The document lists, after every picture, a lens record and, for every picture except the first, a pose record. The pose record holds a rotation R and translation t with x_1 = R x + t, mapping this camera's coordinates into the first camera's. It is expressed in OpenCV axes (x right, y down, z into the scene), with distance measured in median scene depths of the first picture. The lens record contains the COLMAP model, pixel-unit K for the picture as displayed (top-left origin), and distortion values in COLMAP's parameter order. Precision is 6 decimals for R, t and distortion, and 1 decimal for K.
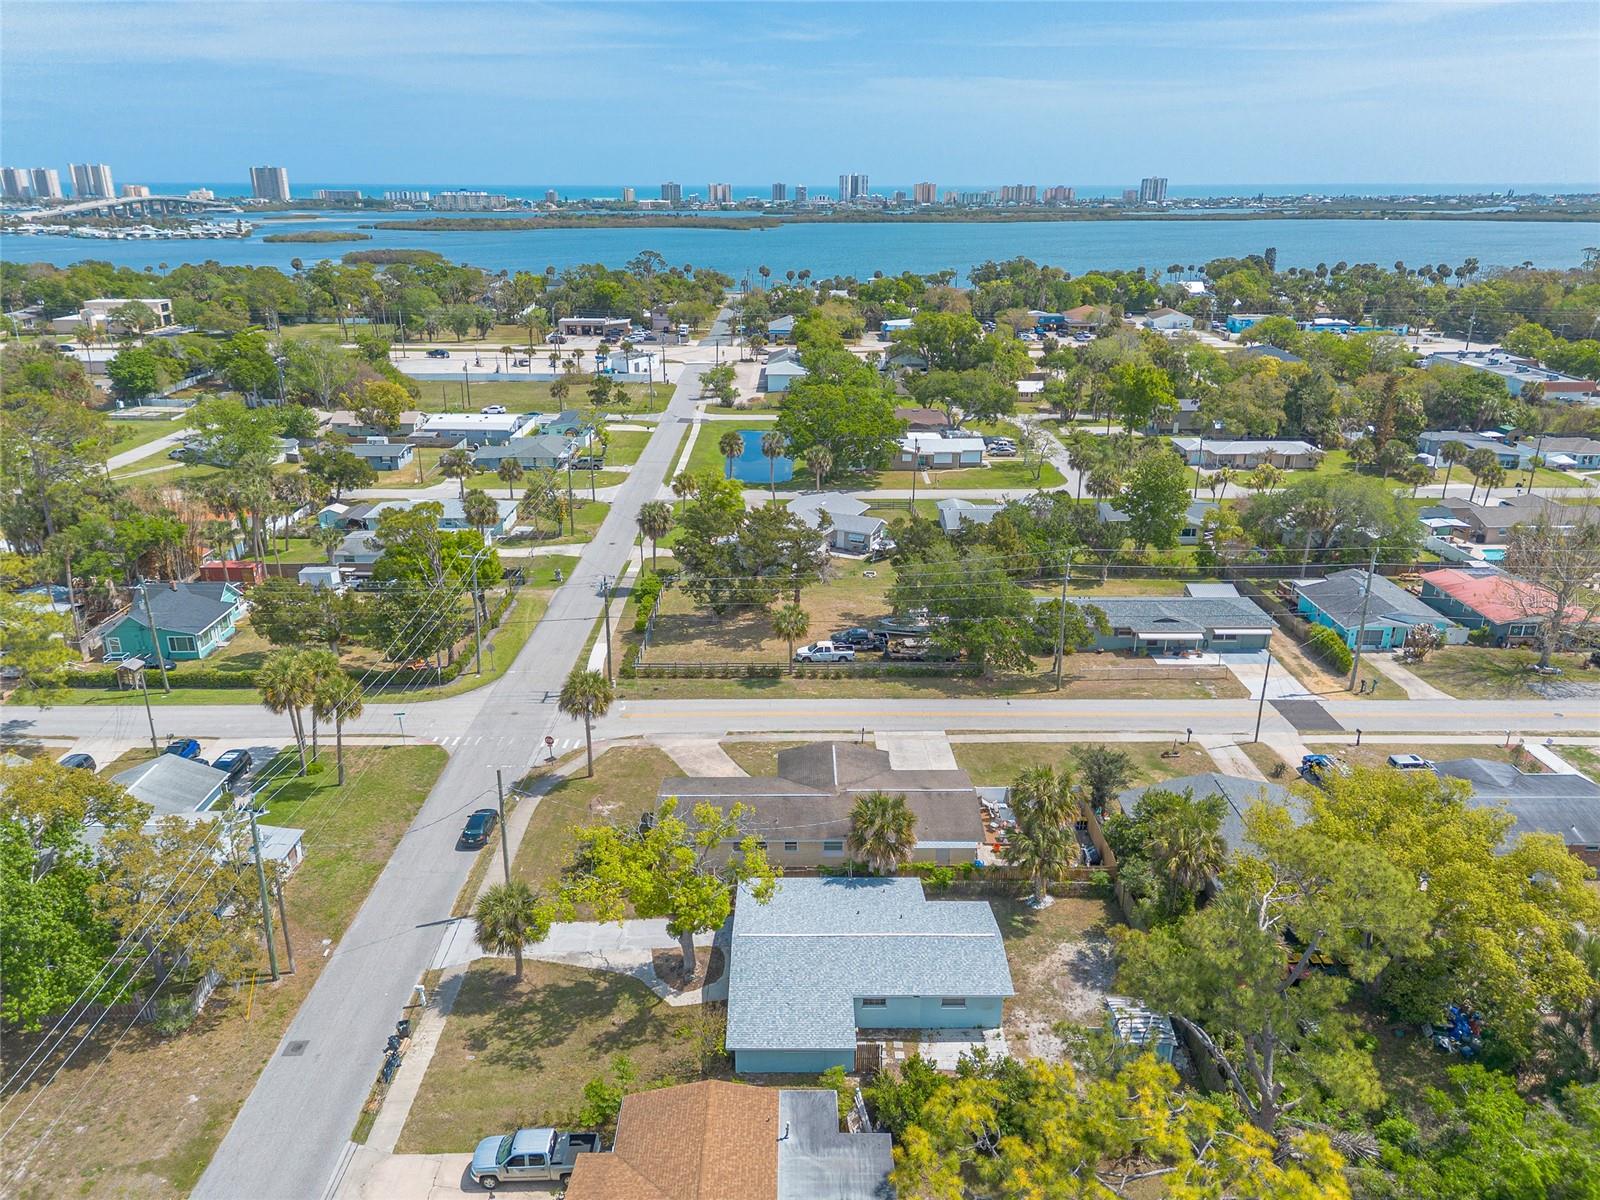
lens RADIAL K [[1127.8, 0, 797.9], [0, 1127.8, 603.7], [0, 0, 1]] dist [0.067633, -0.068162]
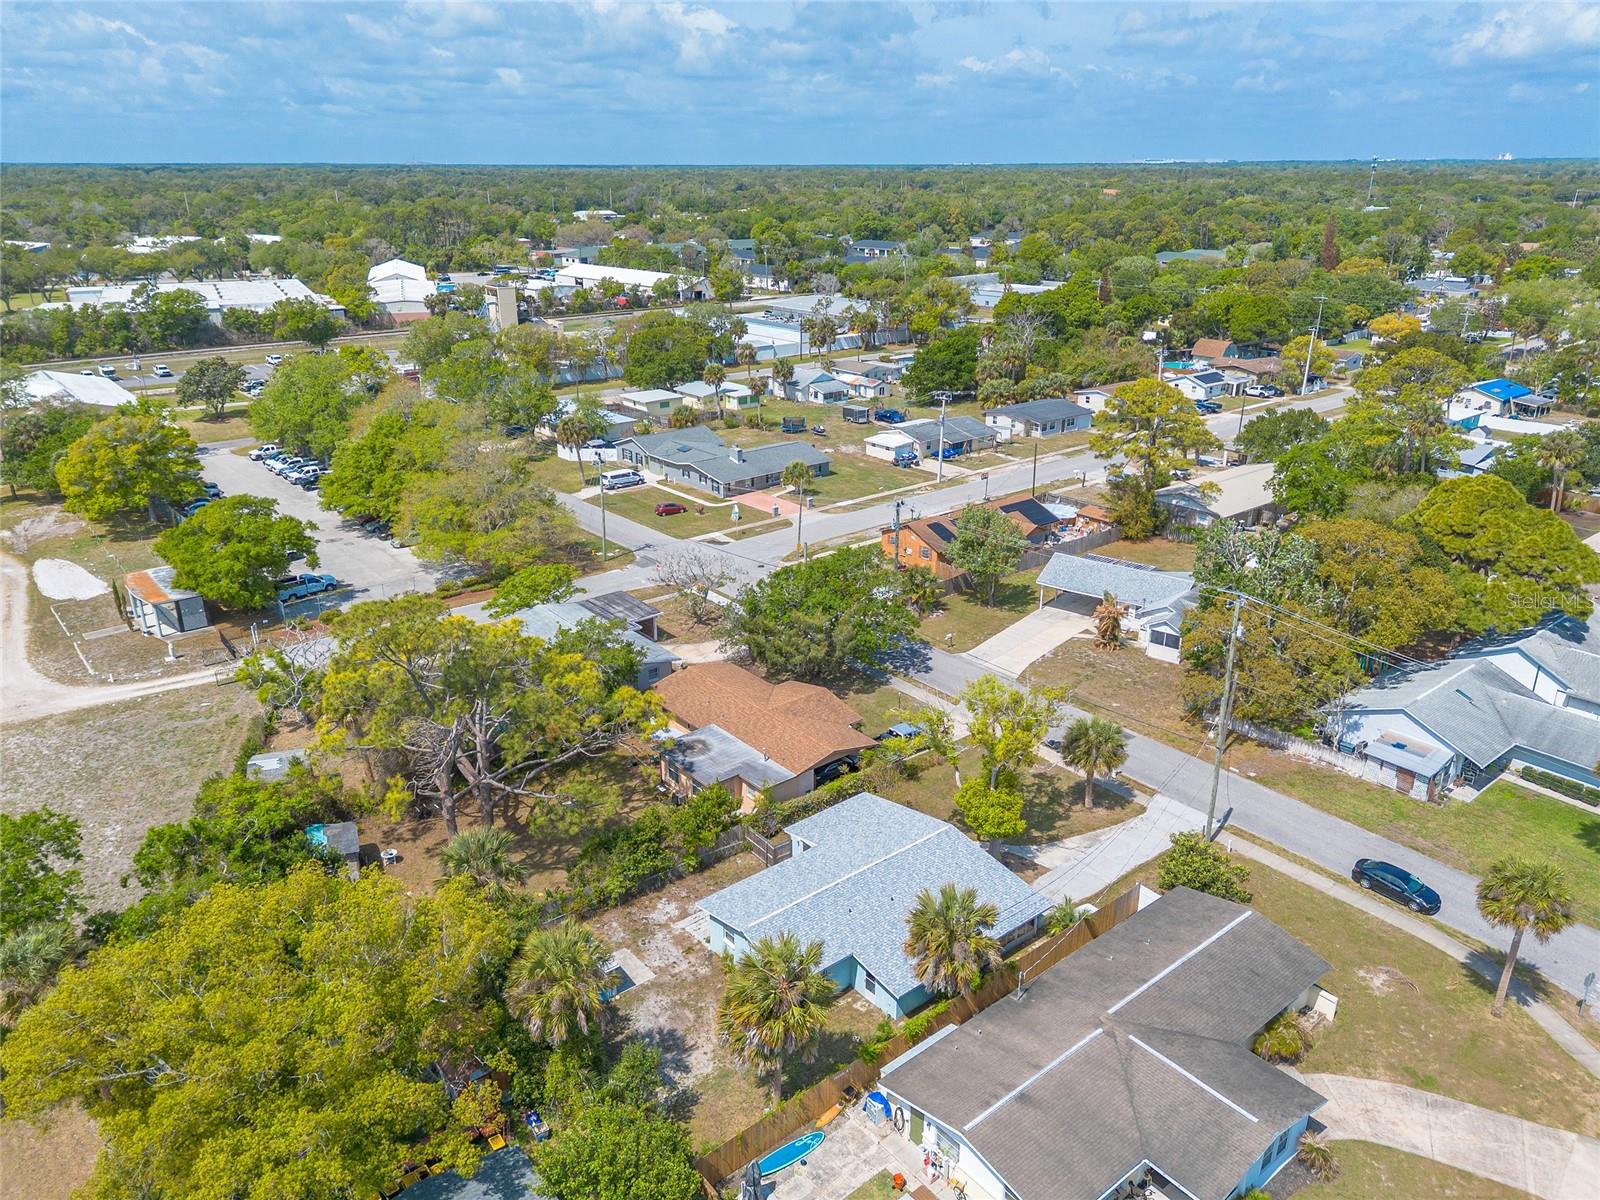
lens RADIAL K [[1119.4, 0, 795.8], [0, 1119.4, 602.0], [0, 0, 1]] dist [0.072922, -0.070541]
pose [[-0.781875, 0.226811, -0.580713, 0.349327], [-0.212032, 0.779204, 0.589816, -0.254095], [0.586271, 0.584292, -0.561149, 0.798573]]
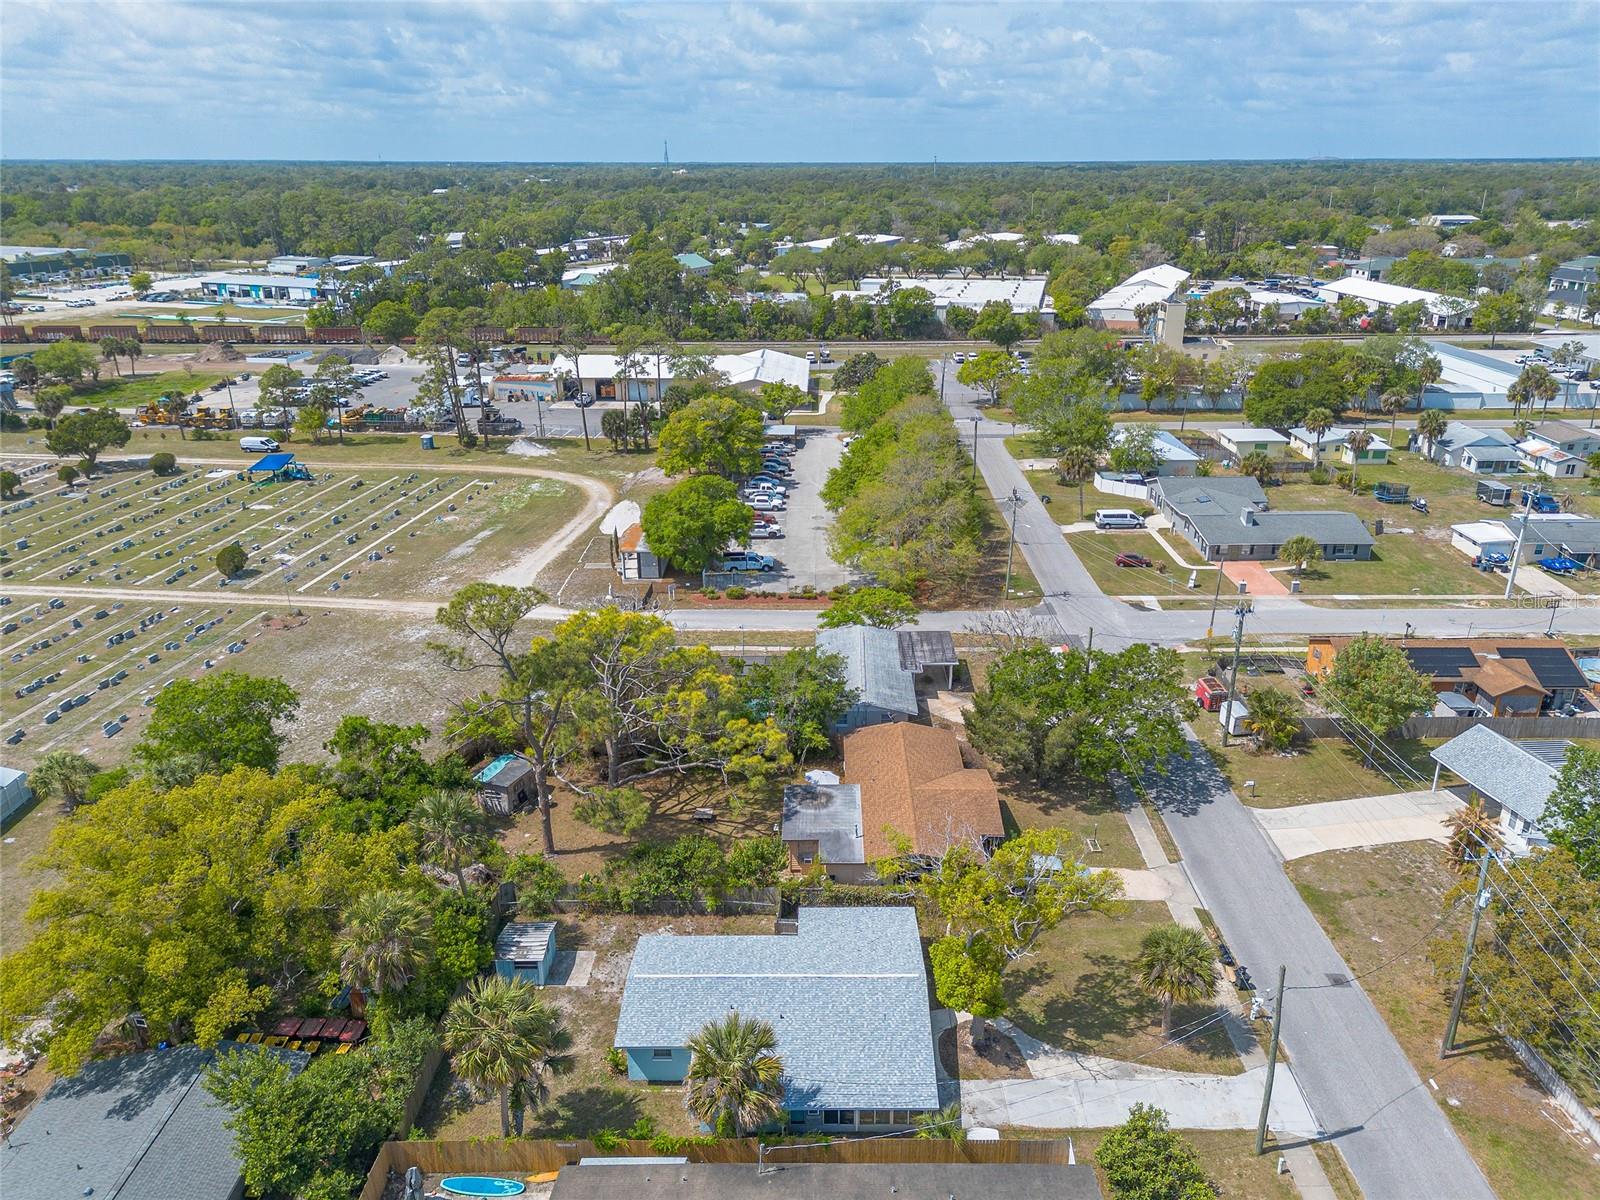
lens RADIAL K [[1141.4, 0, 831.1], [0, 1141.4, 605.0], [0, 0, 1]] dist [0.068978, -0.067577]
pose [[-0.999973, -0.000179, 0.007296, 0.005995], [0.004664, 0.753296, 0.657666, -0.308455], [-0.005613, 0.657682, -0.753275, 0.871109]]
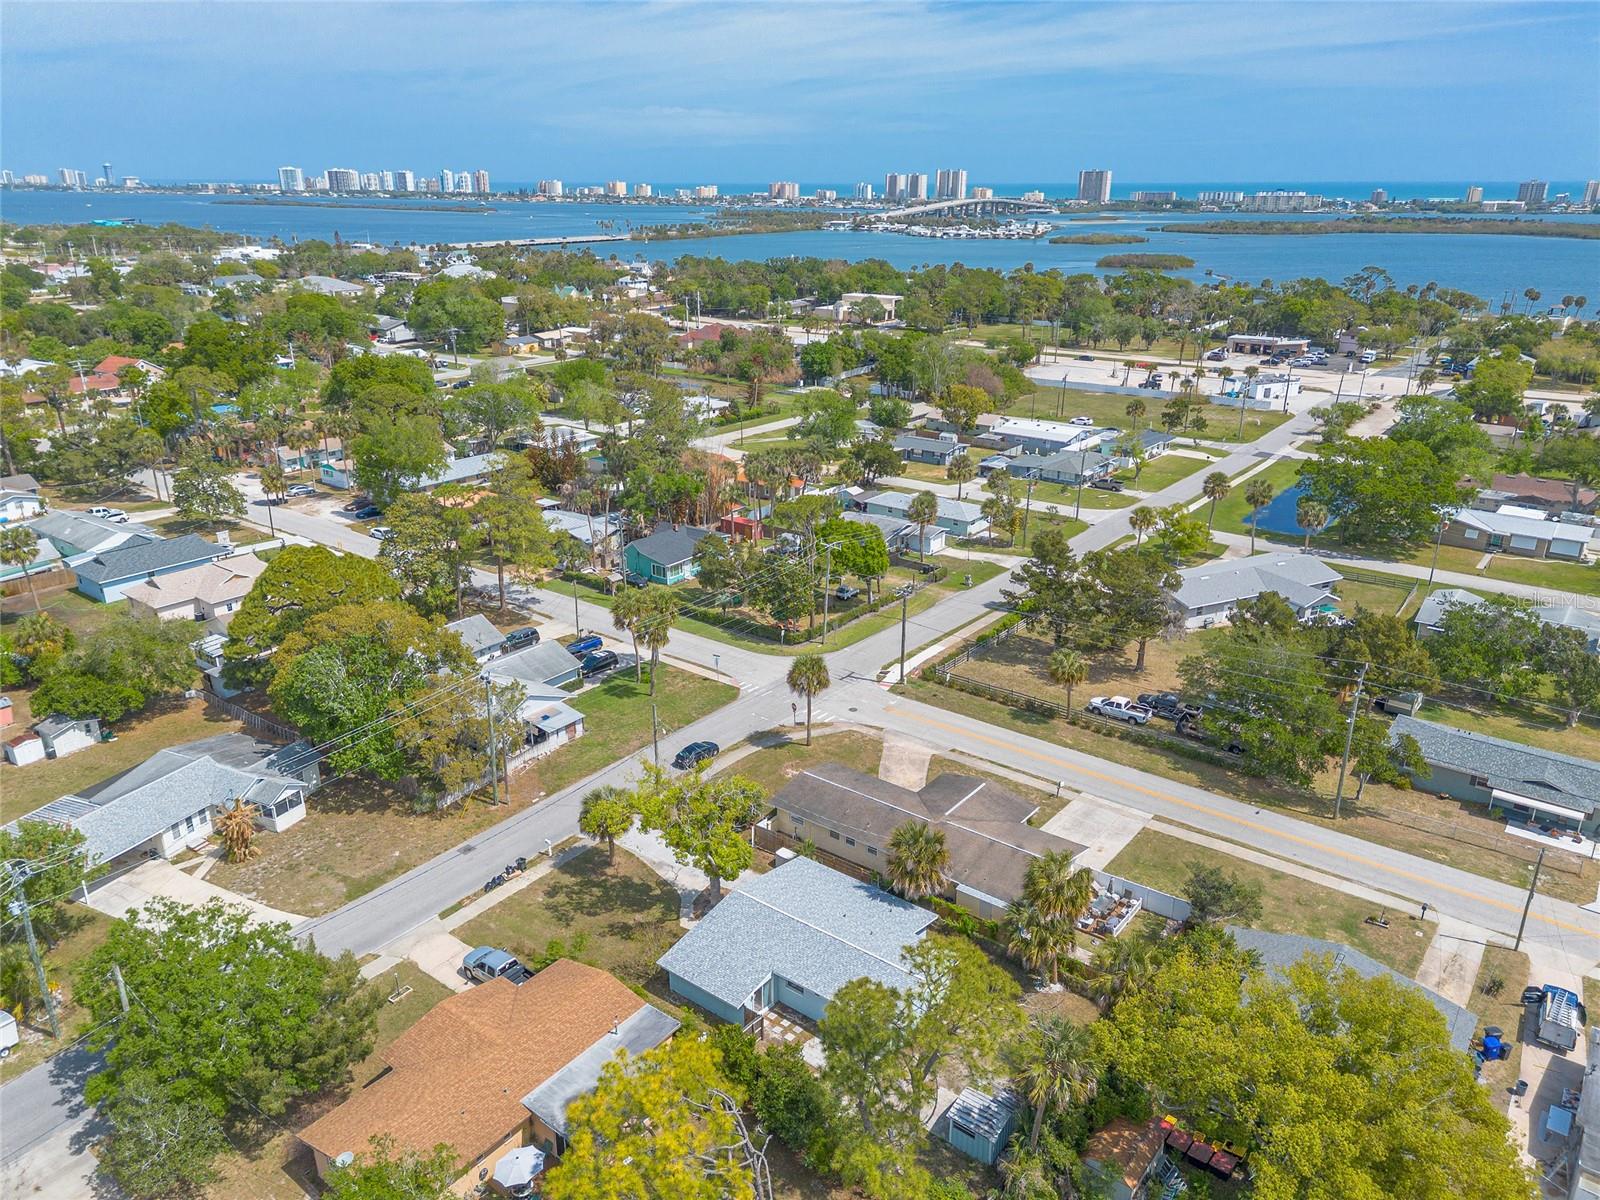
lens RADIAL K [[1127.8, 0, 797.9], [0, 1127.8, 603.7], [0, 0, 1]] dist [0.067633, -0.068162]
pose [[0.788787, 0.214652, -0.575968, 0.355967], [-0.213954, 0.974325, 0.070101, -0.054972], [0.576227, 0.067936, 0.814461, 0.033606]]
